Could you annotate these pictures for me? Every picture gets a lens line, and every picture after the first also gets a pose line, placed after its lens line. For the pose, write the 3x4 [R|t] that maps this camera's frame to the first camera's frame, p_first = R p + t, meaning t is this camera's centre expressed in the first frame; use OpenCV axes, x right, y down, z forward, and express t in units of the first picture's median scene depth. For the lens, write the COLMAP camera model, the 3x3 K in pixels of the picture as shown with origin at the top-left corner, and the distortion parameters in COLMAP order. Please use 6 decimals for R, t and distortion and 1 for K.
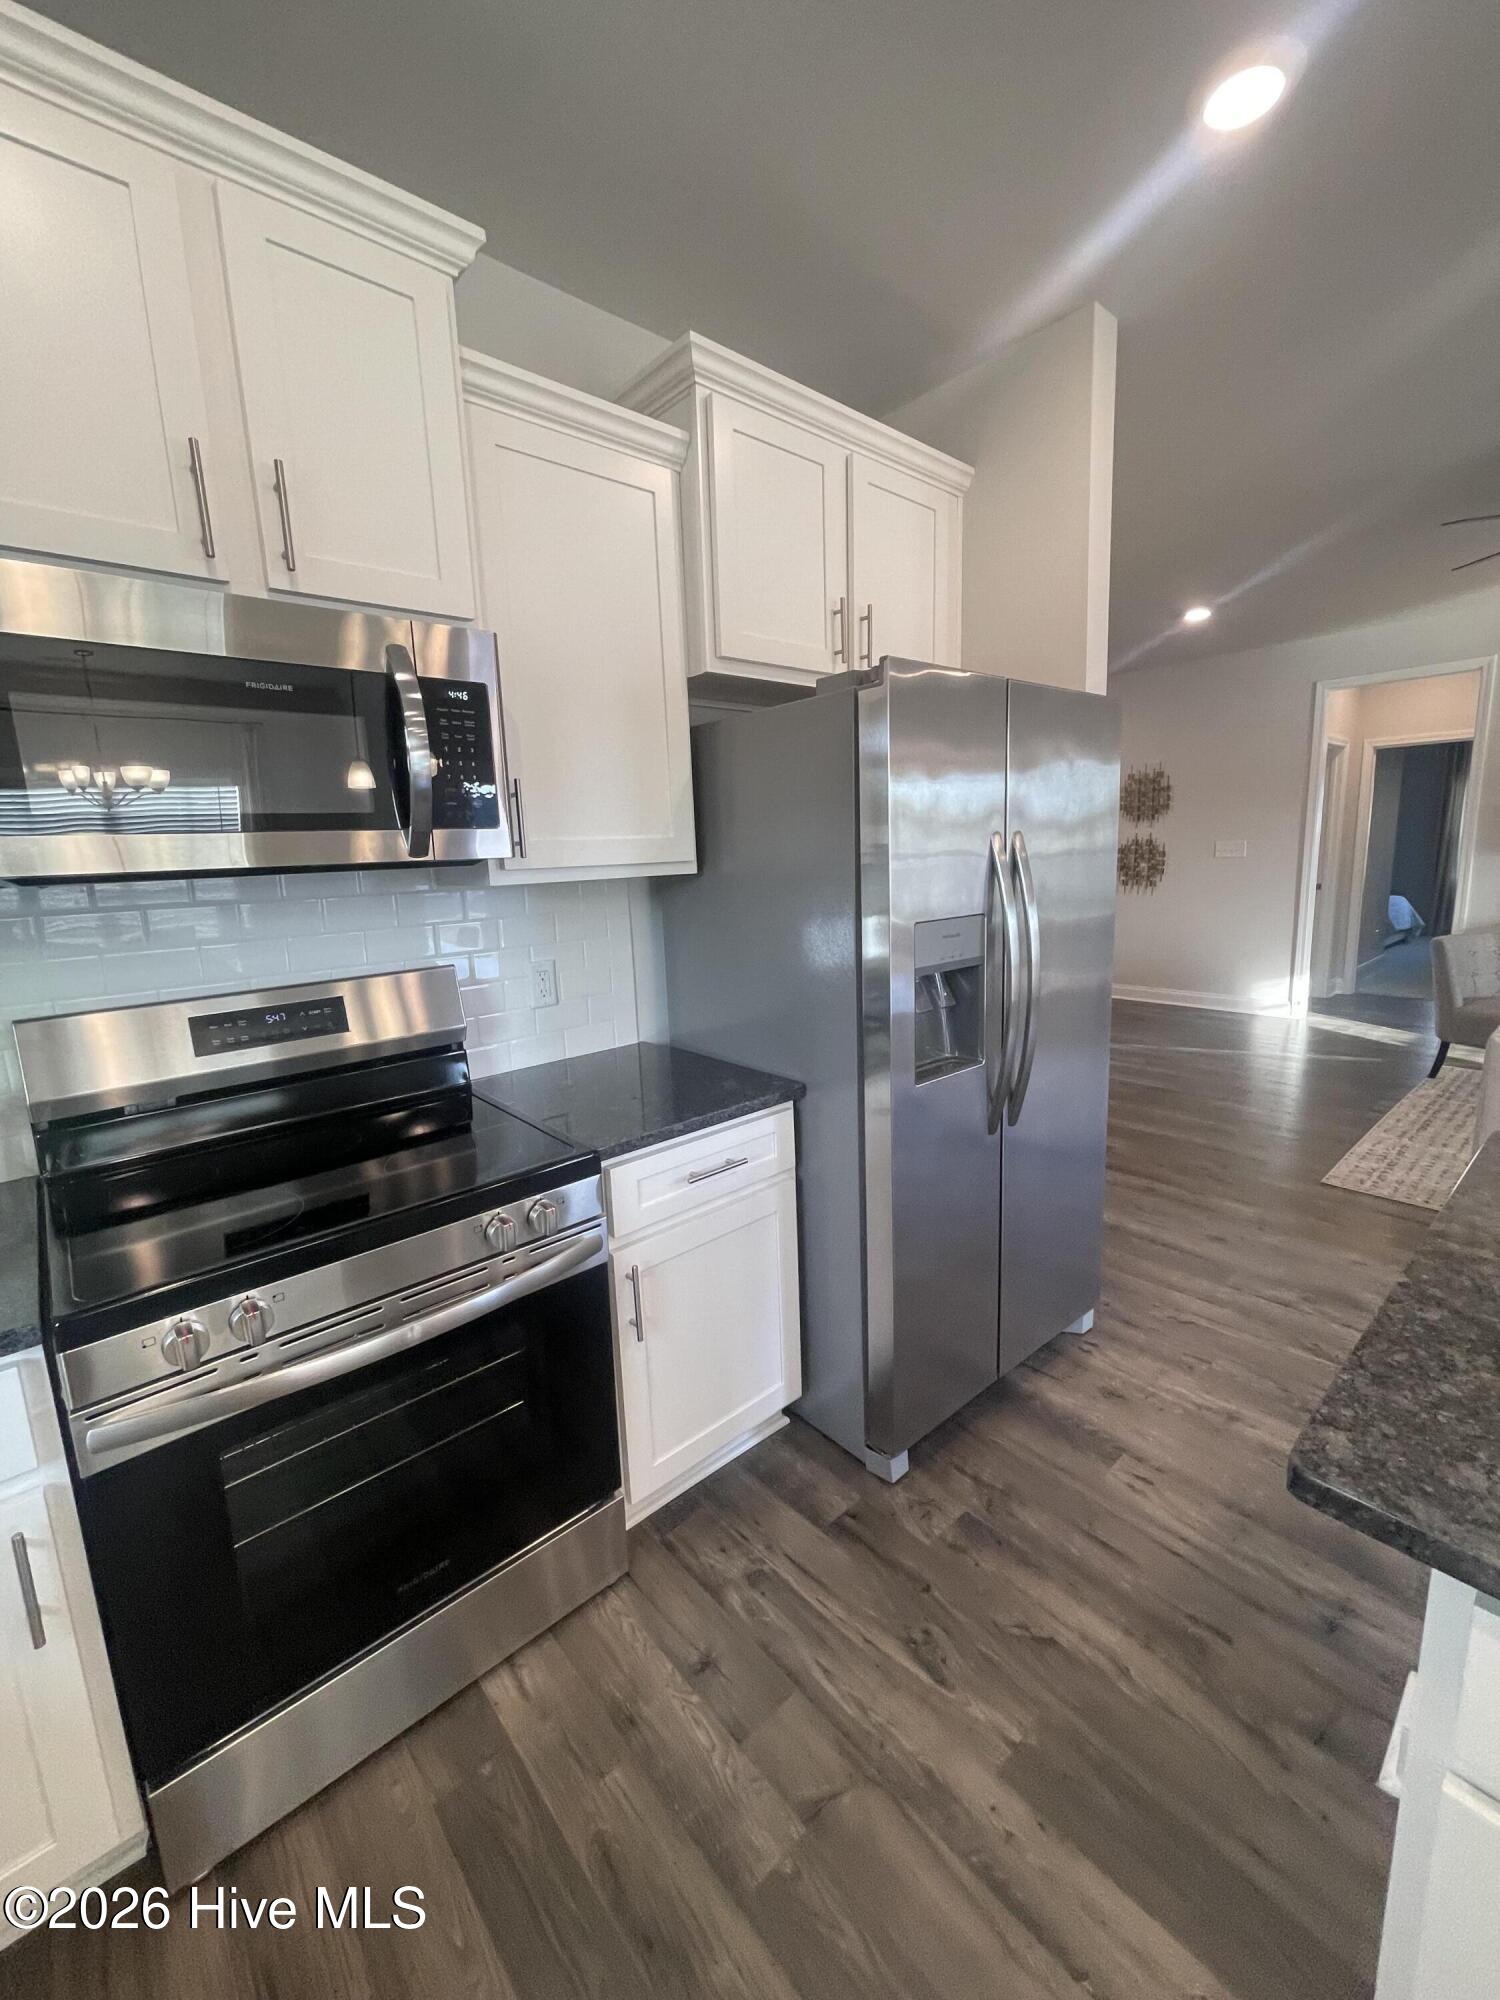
lens RADIAL K [[805.9, 0, 742.4], [0, 805.9, 994.3], [0, 0, 1]] dist [-0.003814, -0.000104]
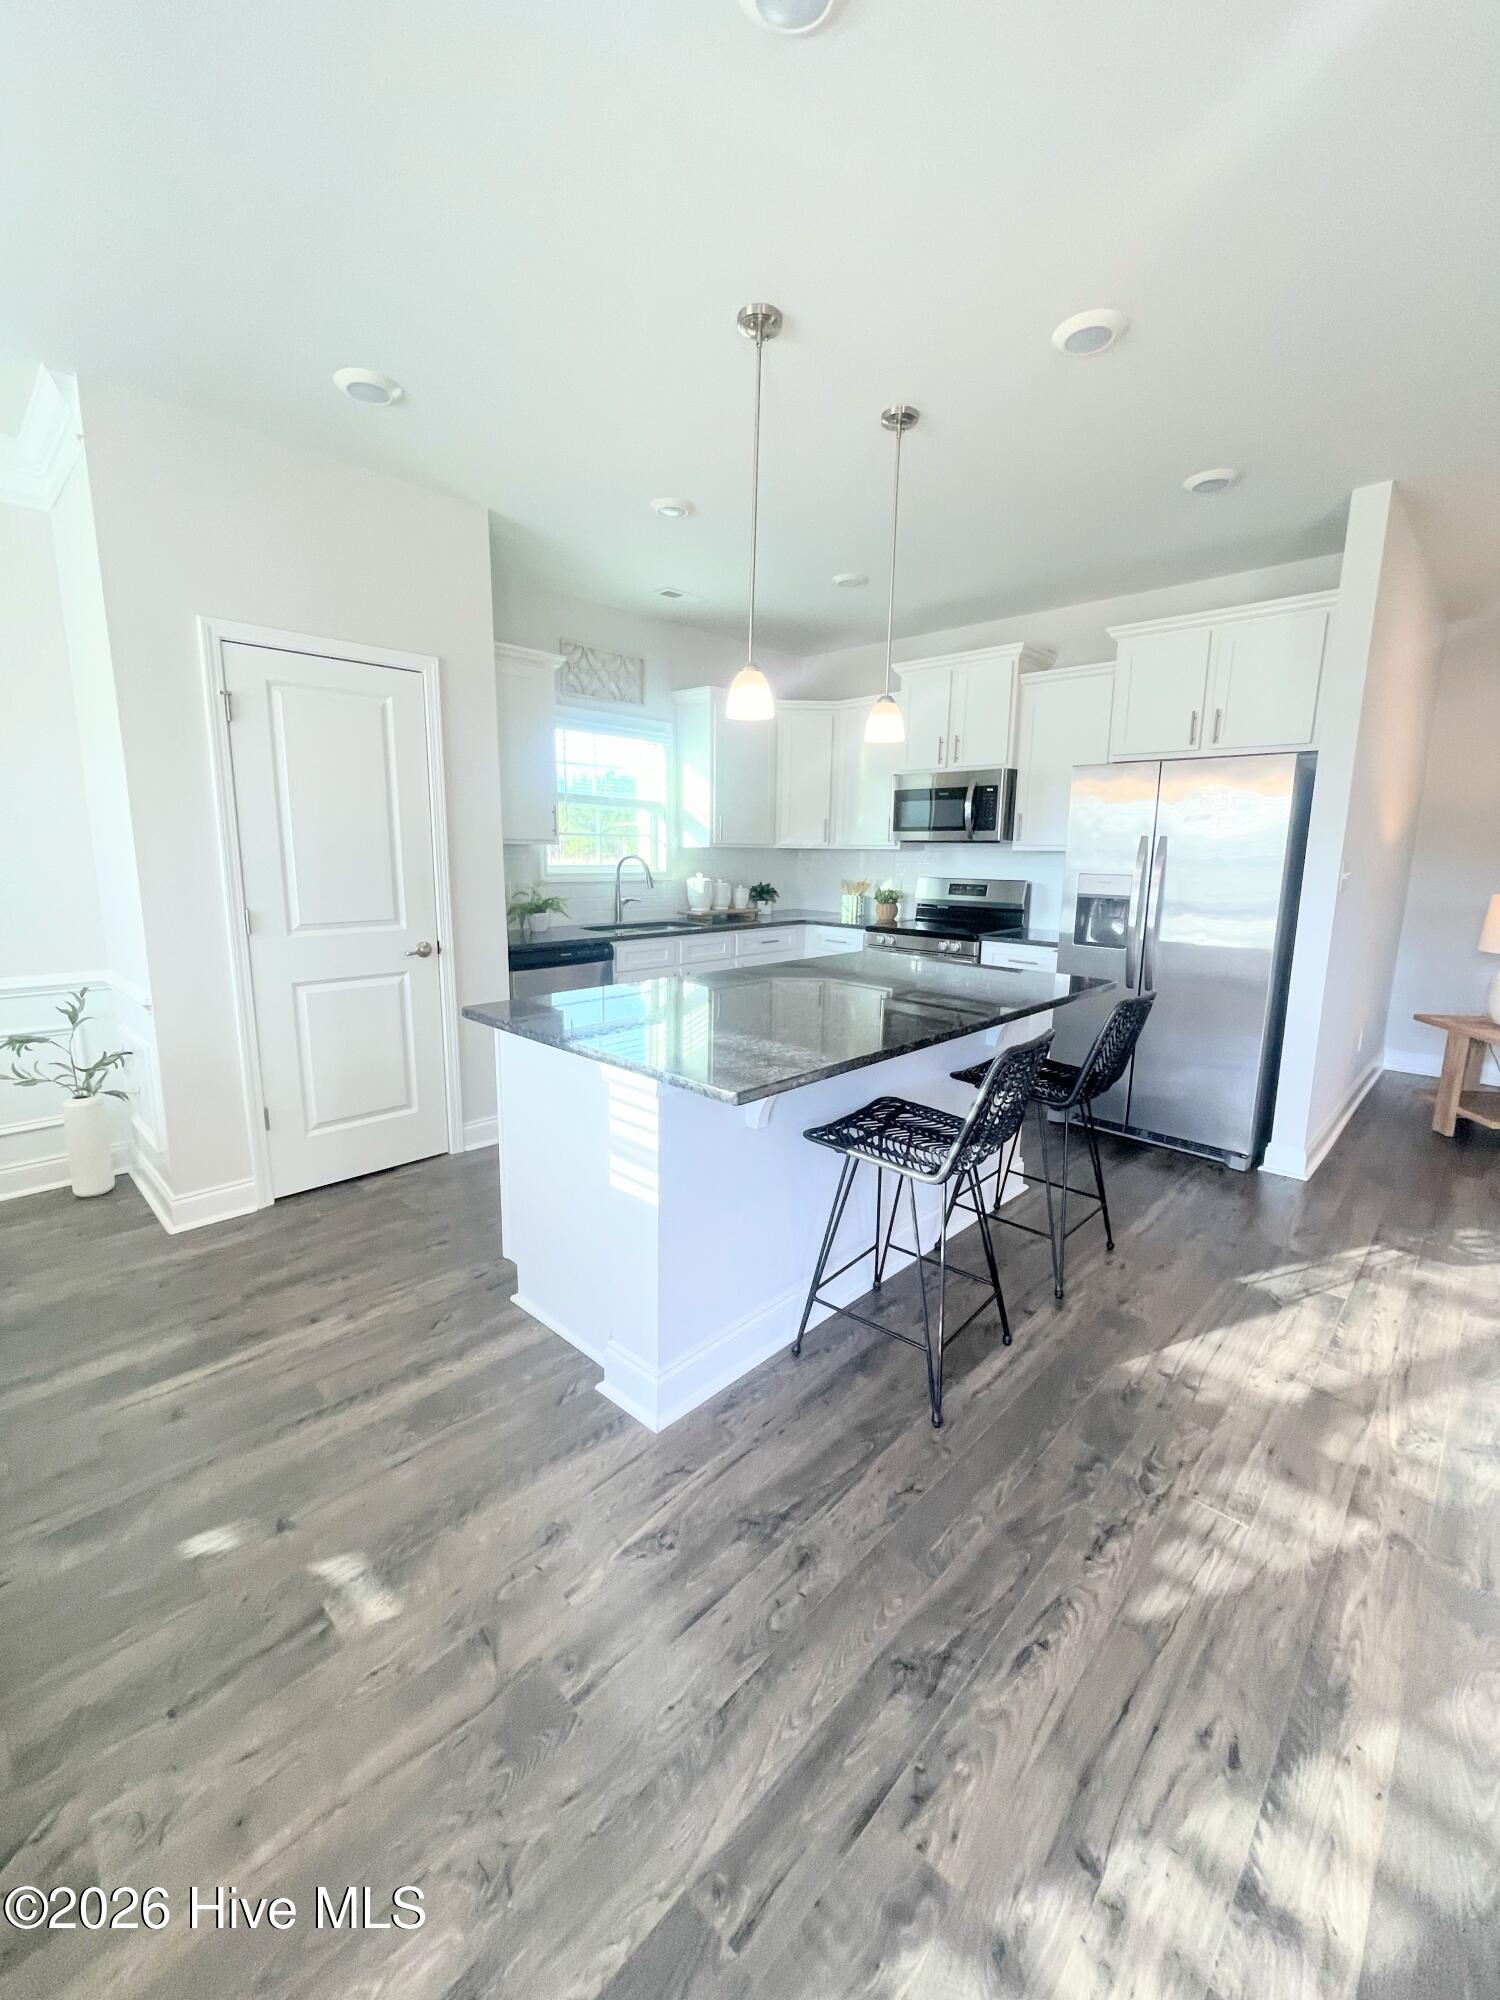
lens RADIAL K [[805.9, 0, 755.3], [0, 805.9, 988.1], [0, 0, 1]] dist [-0.003814, -0.000104]
pose [[0.098238, 0.206791, -0.973441, 2.206346], [-0.193824, 0.963416, 0.185101, -0.015608], [0.976105, 0.170492, 0.134725, -0.171909]]
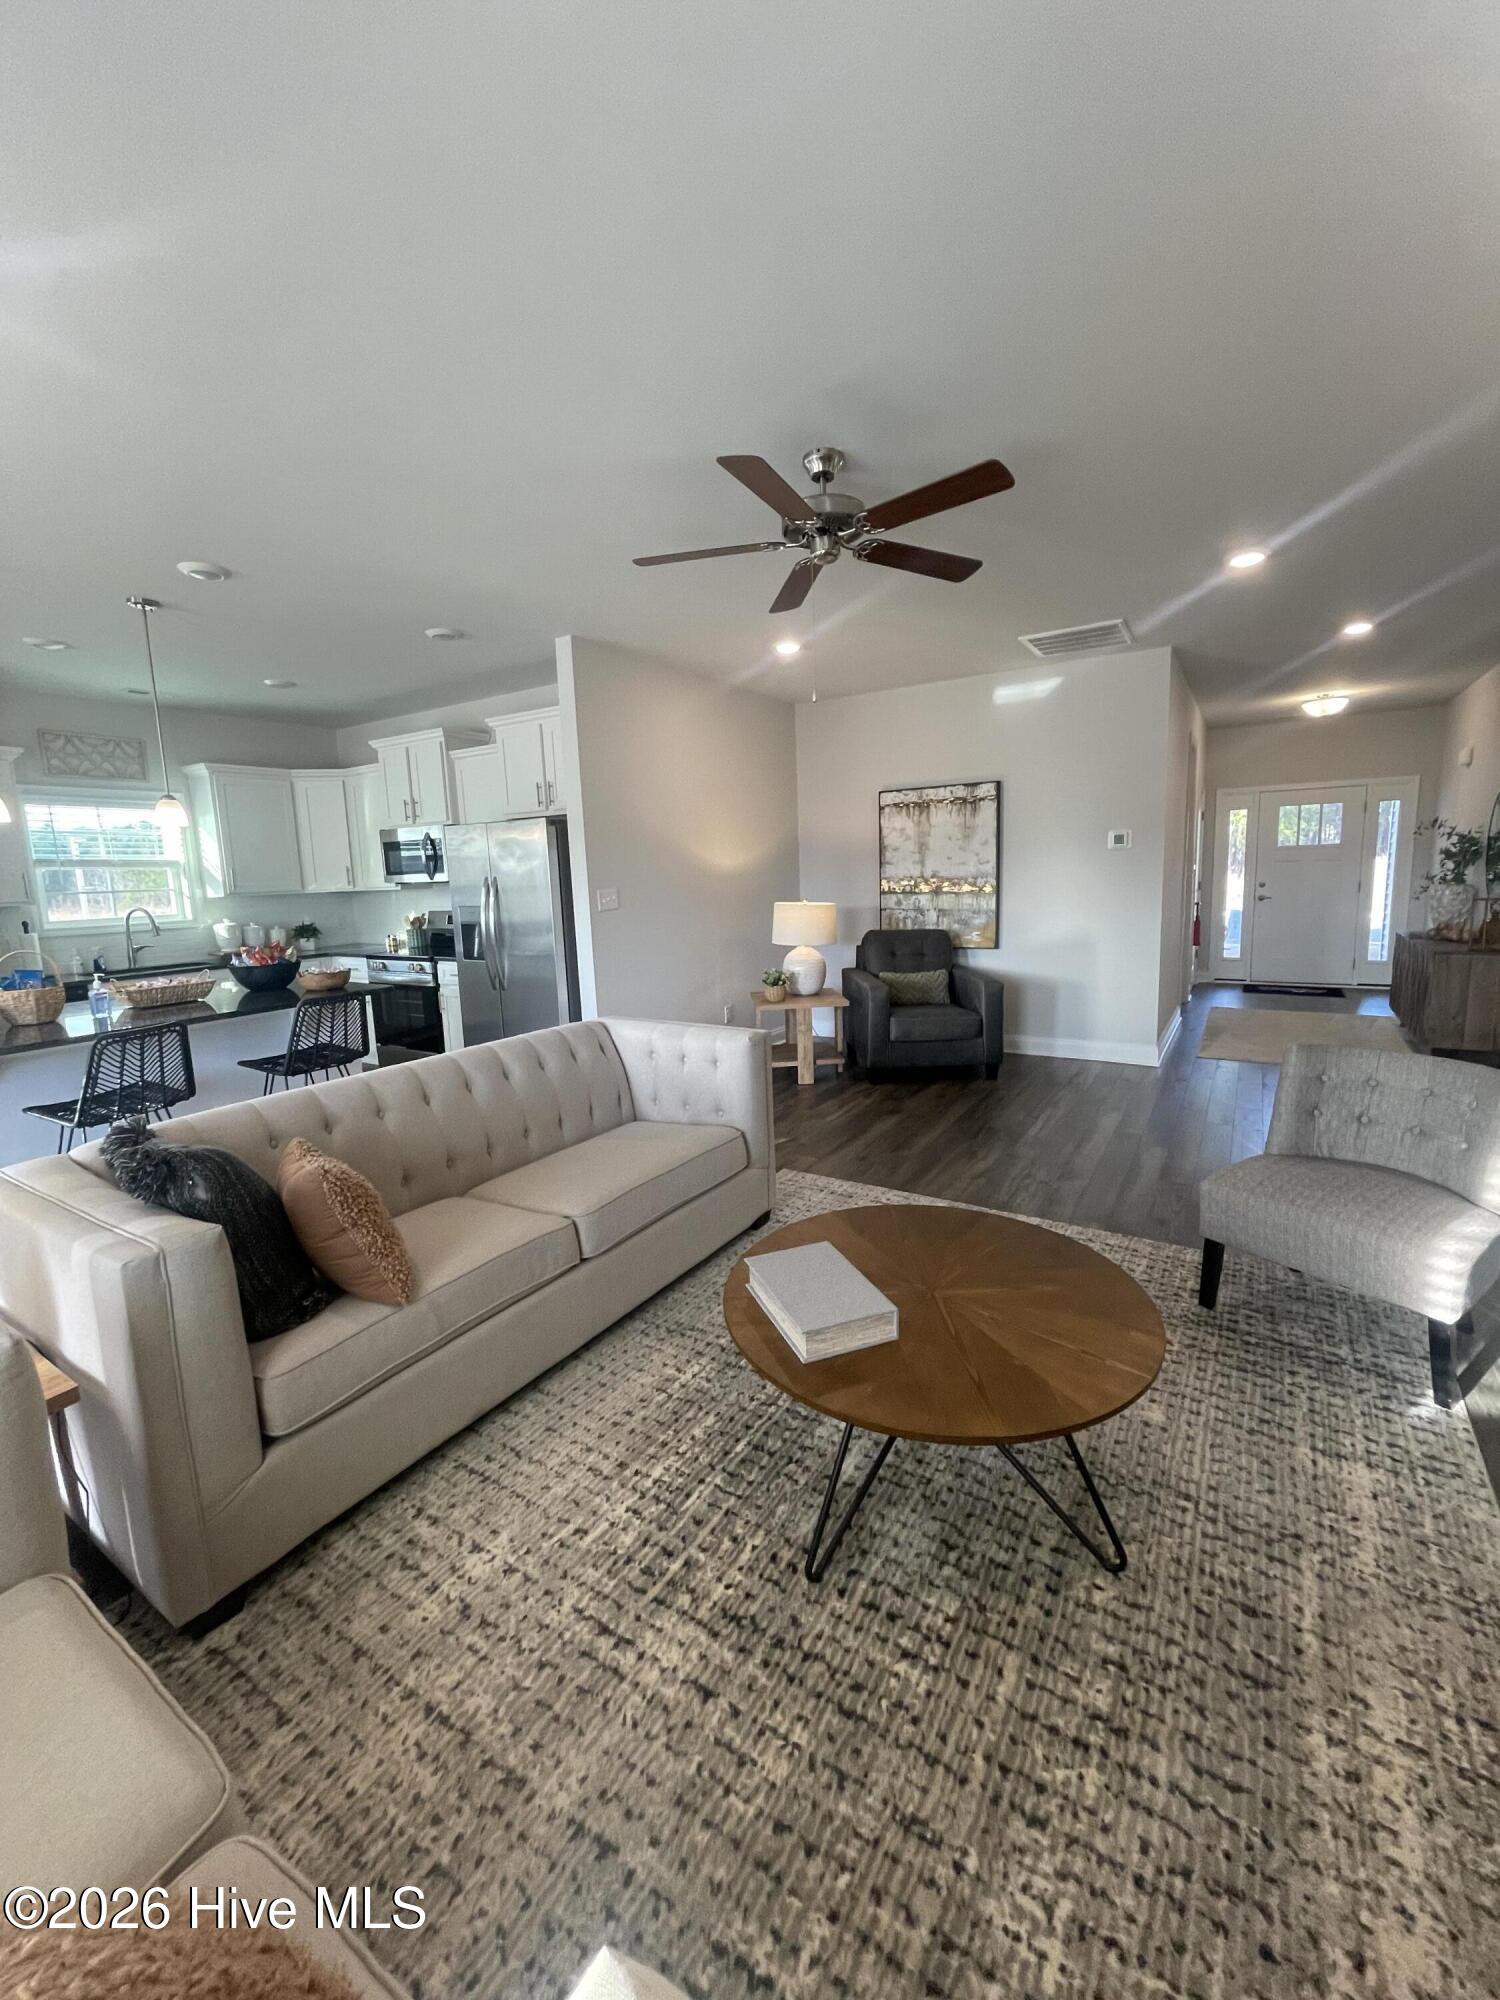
lens RADIAL K [[805.9, 0, 743.3], [0, 805.9, 991.4], [0, 0, 1]] dist [-0.003814, -0.000104]
pose [[0.294837, 0.168750, -0.940529, 3.138043], [-0.146262, 0.980654, 0.130099, -0.298554], [0.944287, 0.099206, 0.313815, 0.975609]]
